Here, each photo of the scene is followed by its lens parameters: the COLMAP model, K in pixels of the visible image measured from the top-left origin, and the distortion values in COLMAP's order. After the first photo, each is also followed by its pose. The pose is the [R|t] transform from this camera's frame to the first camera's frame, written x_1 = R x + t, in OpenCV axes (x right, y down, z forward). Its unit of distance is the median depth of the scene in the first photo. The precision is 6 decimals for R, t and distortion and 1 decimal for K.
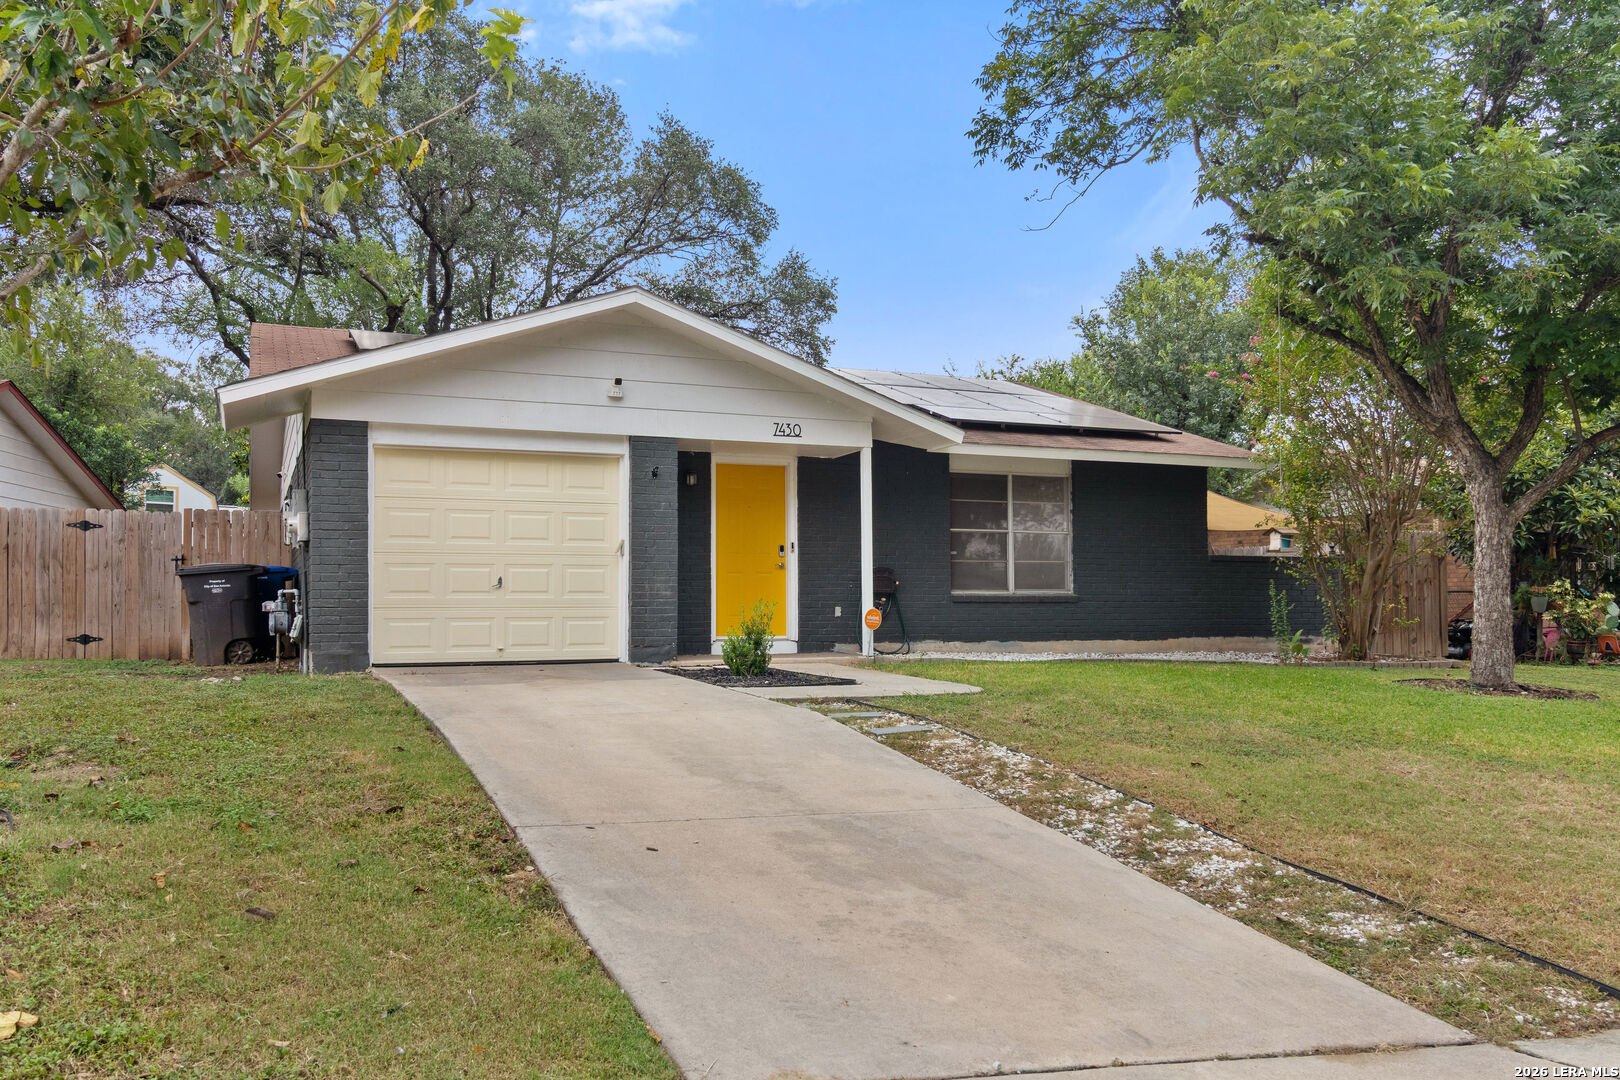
lens RADIAL K [[1344.8, 0, 810.0], [0, 1344.8, 540.0], [0, 0, 1]] dist [0.001230, 0.005077]
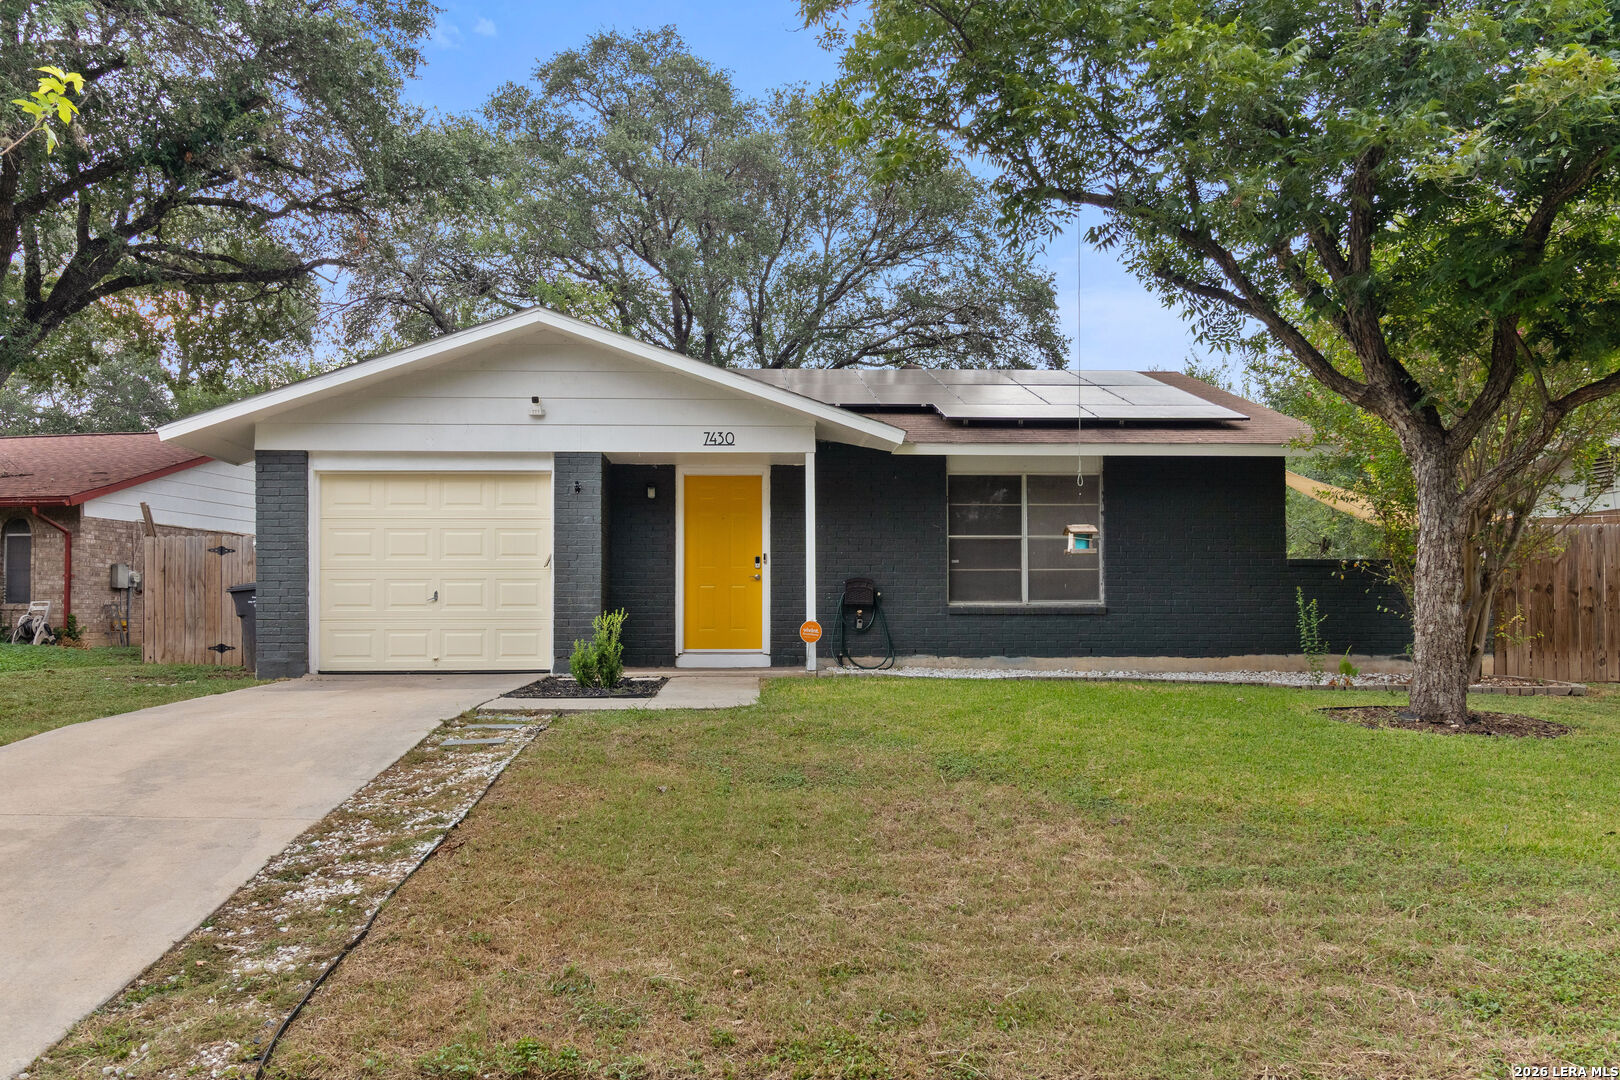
lens RADIAL K [[1348.6, 0, 810.0], [0, 1348.6, 579.3], [0, 0, 1]] dist [0.000937, -0.000645]
pose [[0.933656, -0.011816, -0.357976, 0.395277], [0.017886, 0.999747, 0.013649, 0.008282], [0.357724, -0.019146, 0.933631, 0.104510]]
